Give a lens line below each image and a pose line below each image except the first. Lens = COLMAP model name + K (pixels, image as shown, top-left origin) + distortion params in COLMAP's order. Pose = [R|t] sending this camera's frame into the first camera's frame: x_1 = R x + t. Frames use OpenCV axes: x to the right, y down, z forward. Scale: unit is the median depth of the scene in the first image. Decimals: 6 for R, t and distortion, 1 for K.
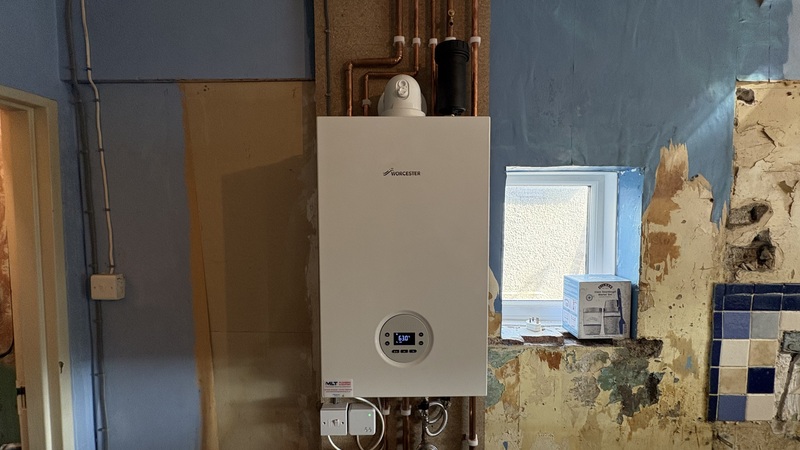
lens RADIAL K [[316.3, 0, 399.7], [0, 316.3, 228.3], [0, 0, 1]] dist [-0.001185, 0.000162]
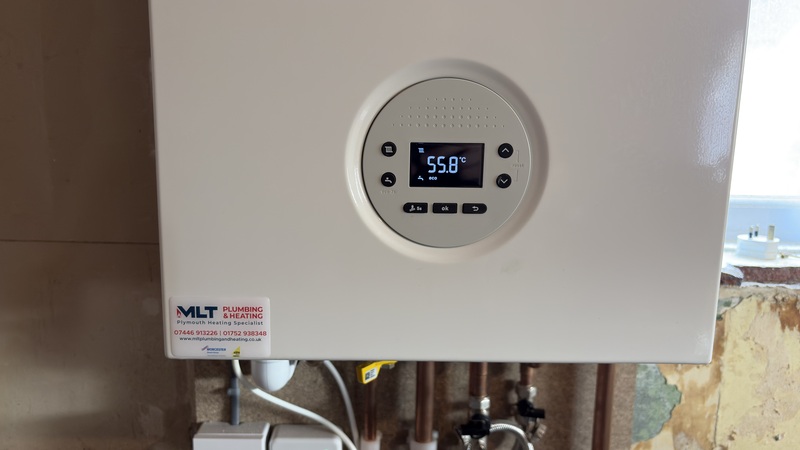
lens RADIAL K [[626.6, 0, 404.1], [0, 626.6, 223.7], [0, 0, 1]] dist [0.007549, -0.008398]
pose [[0.999518, 0.024588, 0.018943, -0.025600], [-0.026558, 0.993361, 0.111930, 0.254321], [-0.016065, -0.112379, 0.993536, 0.315690]]
